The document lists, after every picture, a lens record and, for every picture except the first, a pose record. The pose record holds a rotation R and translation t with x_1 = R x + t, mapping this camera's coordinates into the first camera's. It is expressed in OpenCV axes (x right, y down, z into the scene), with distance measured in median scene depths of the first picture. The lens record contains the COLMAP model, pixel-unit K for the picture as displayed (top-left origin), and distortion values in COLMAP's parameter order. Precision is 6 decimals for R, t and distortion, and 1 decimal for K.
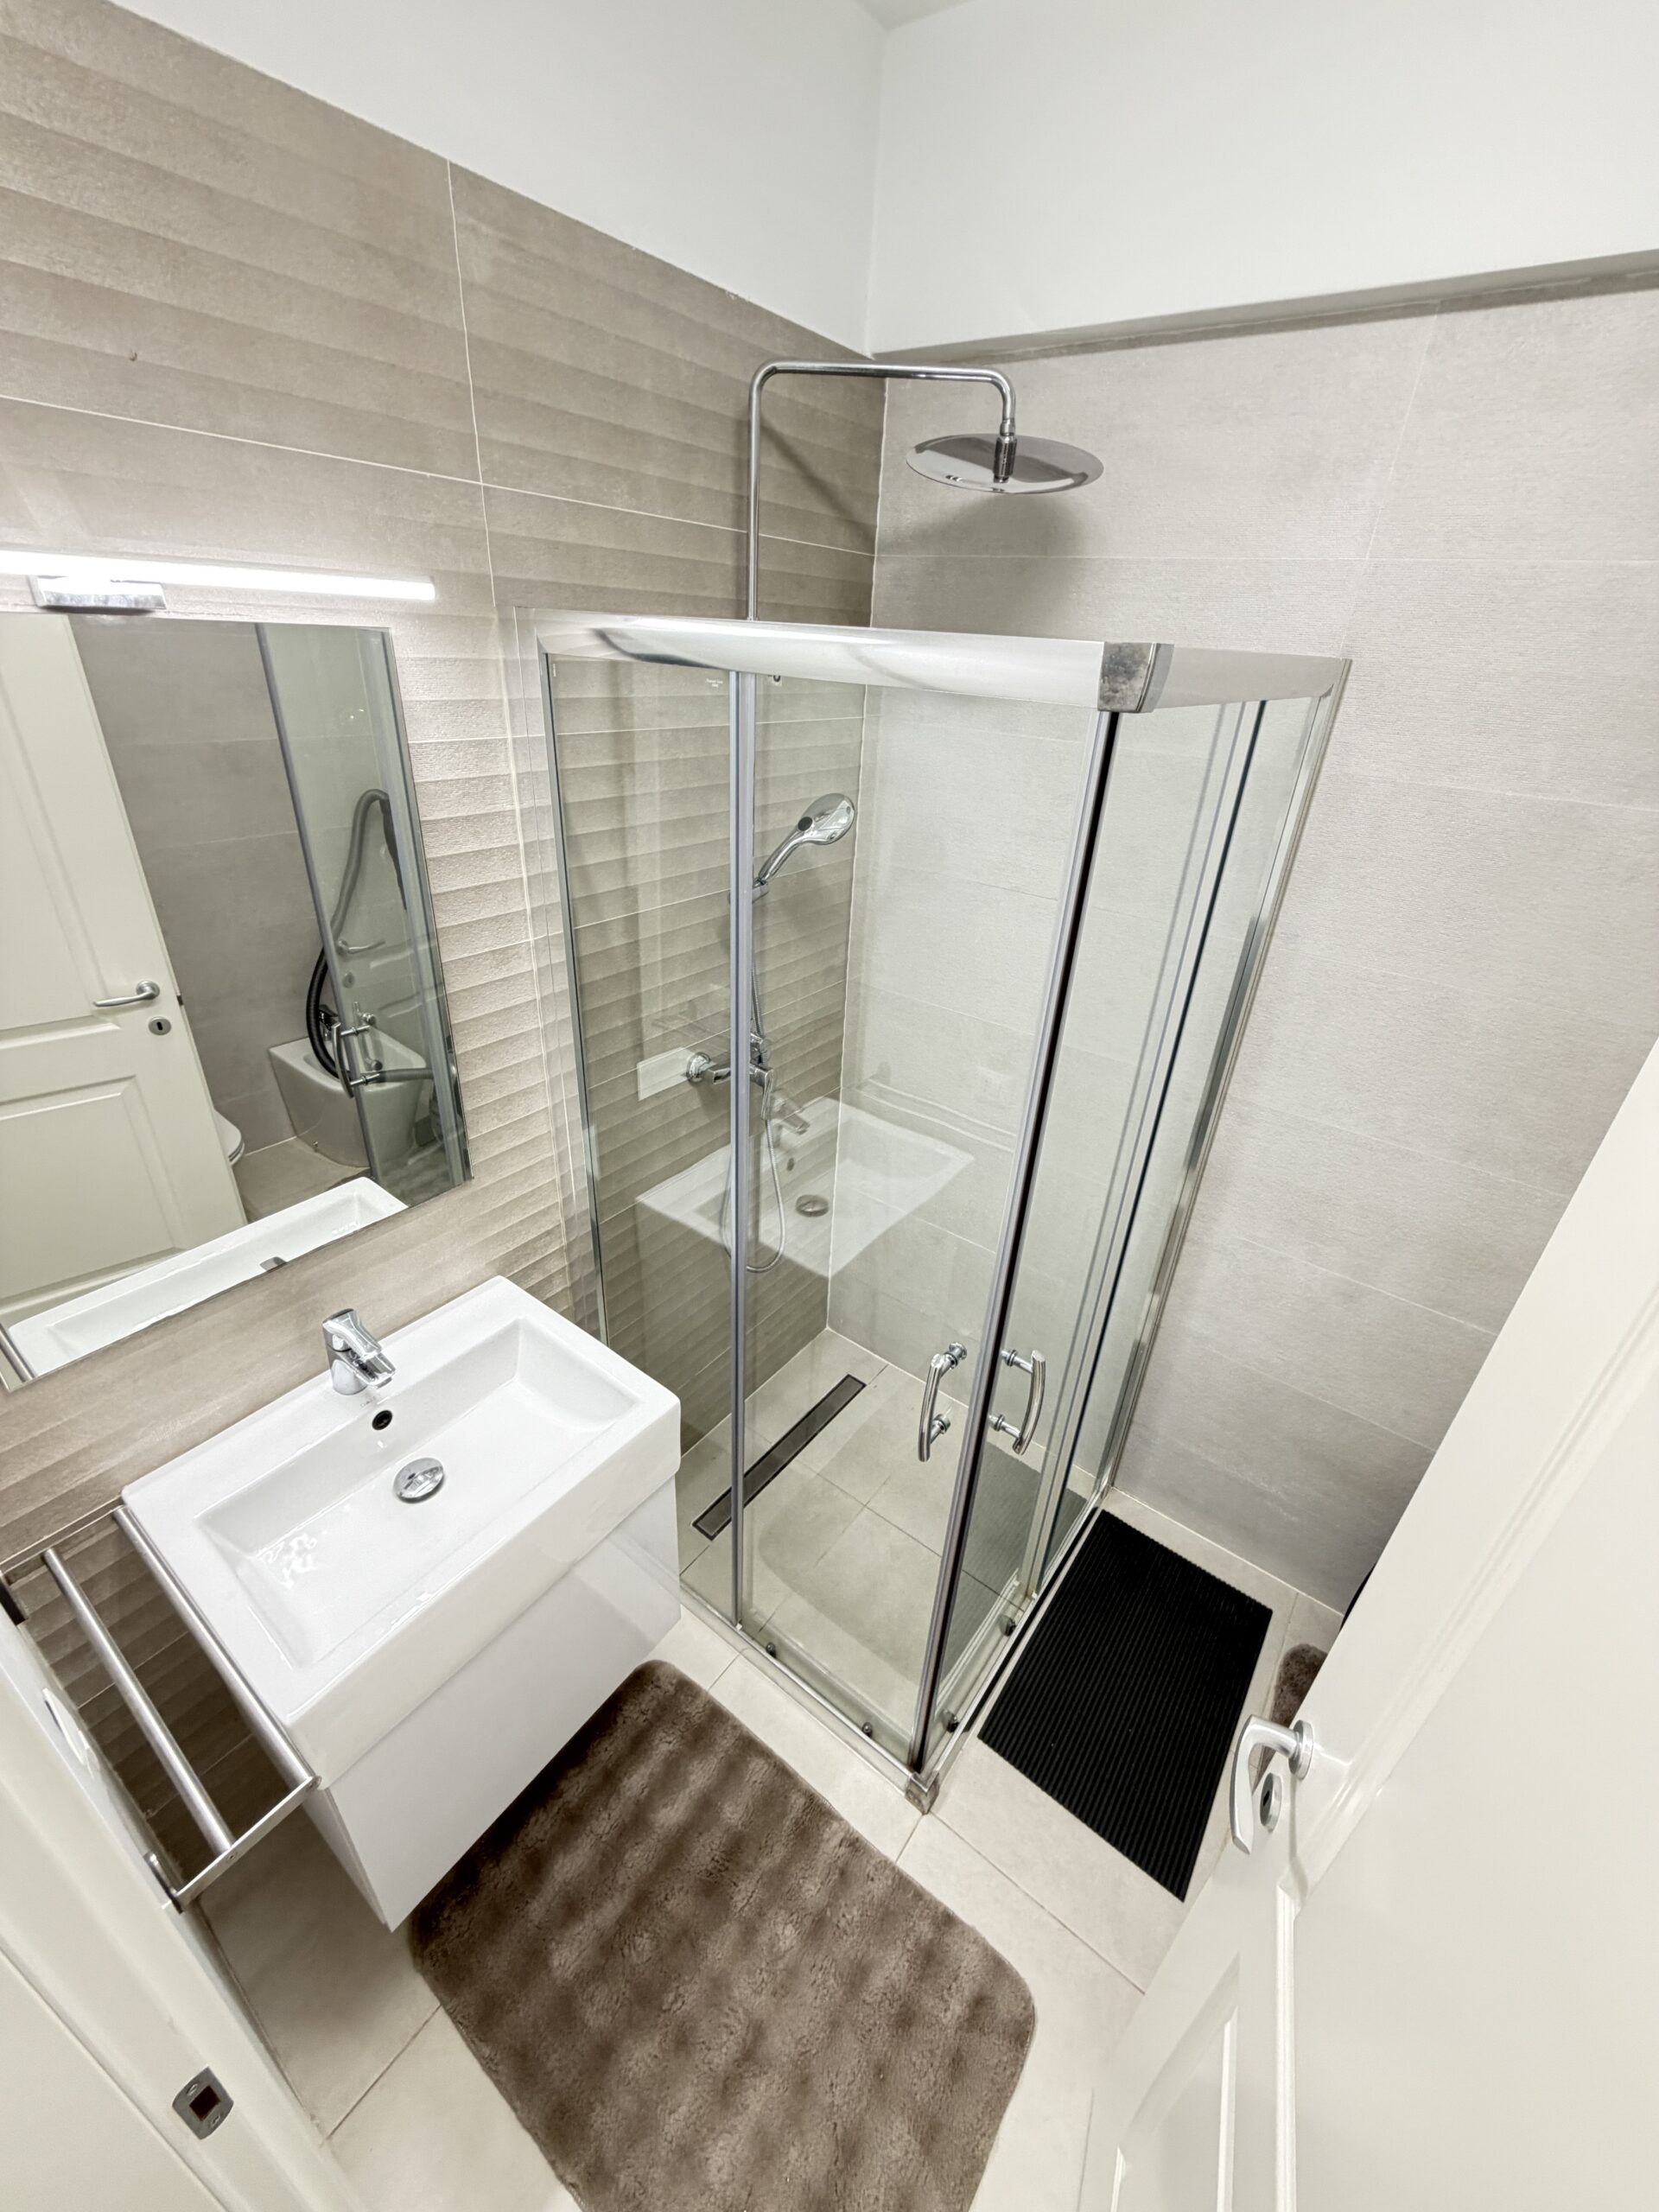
lens RADIAL K [[881.1, 0, 829.4], [0, 881.1, 1100.6], [0, 0, 1]] dist [-0.003657, 0.000677]
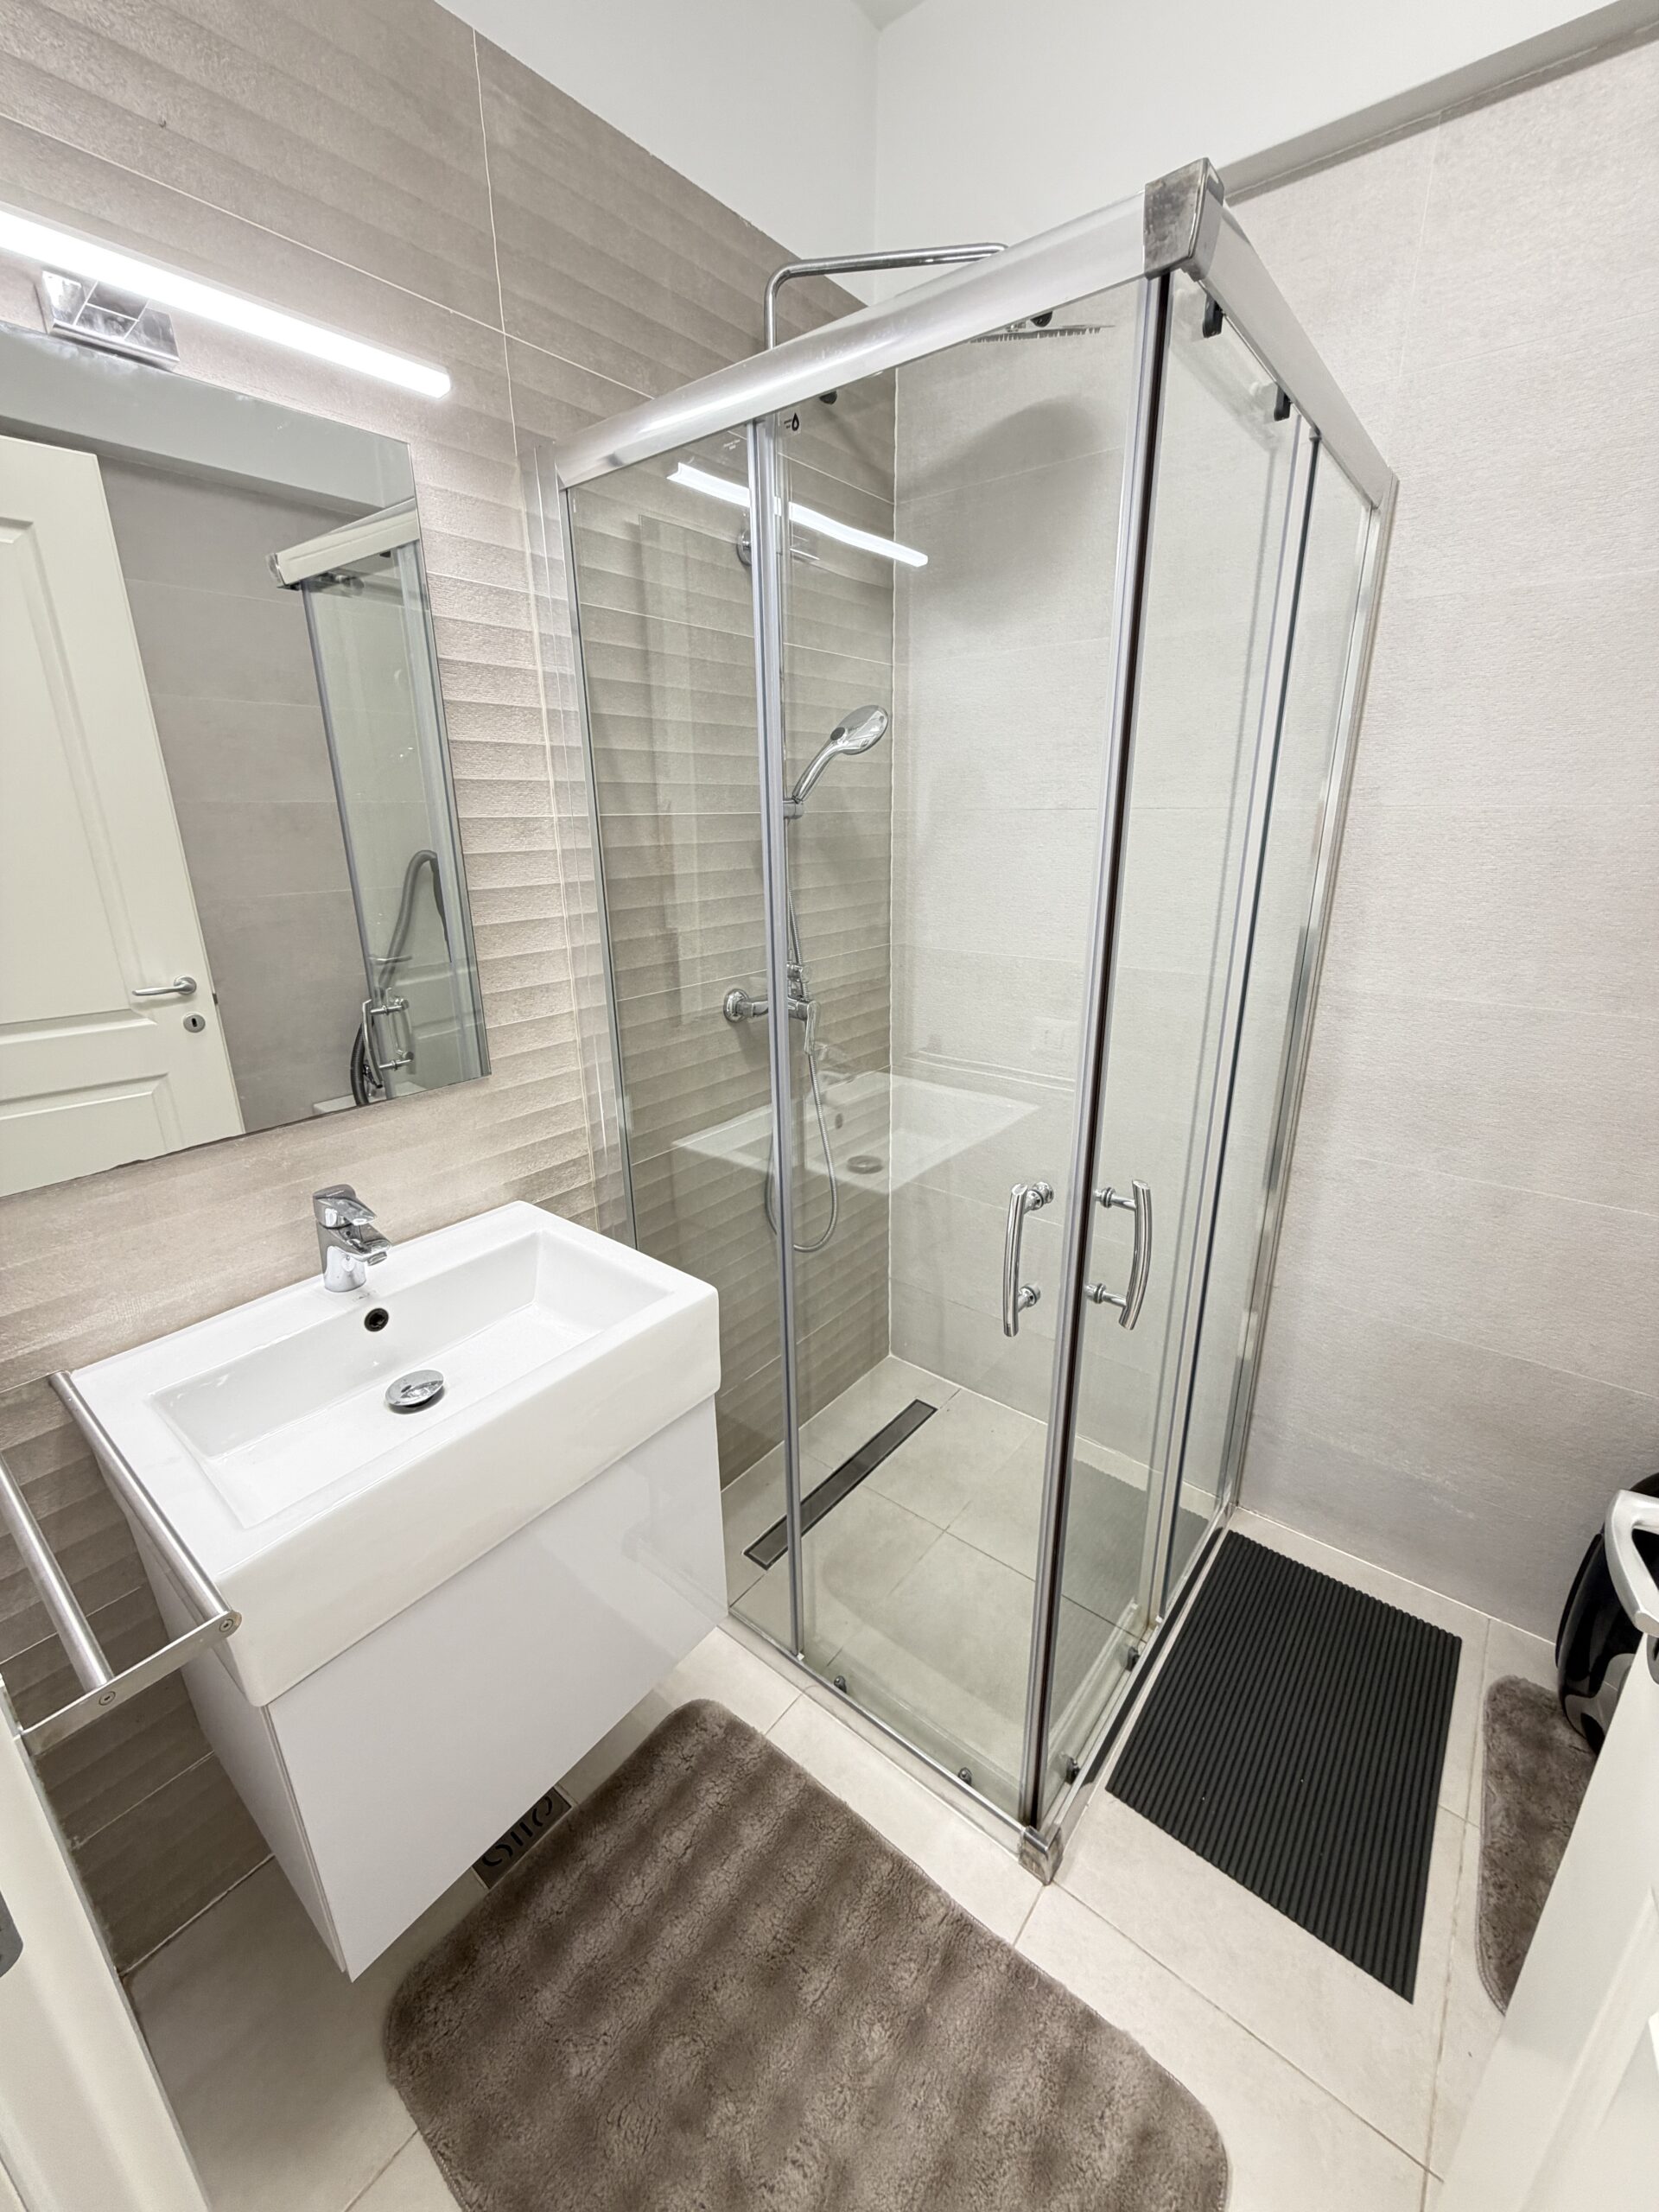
lens RADIAL K [[881.1, 0, 828.1], [0, 881.1, 1101.4], [0, 0, 1]] dist [-0.003657, 0.000677]
pose [[0.997282, -0.050650, -0.053505, -0.006651], [0.040946, 0.984763, -0.169015, 0.257301], [0.061251, 0.166365, 0.984160, 0.114250]]
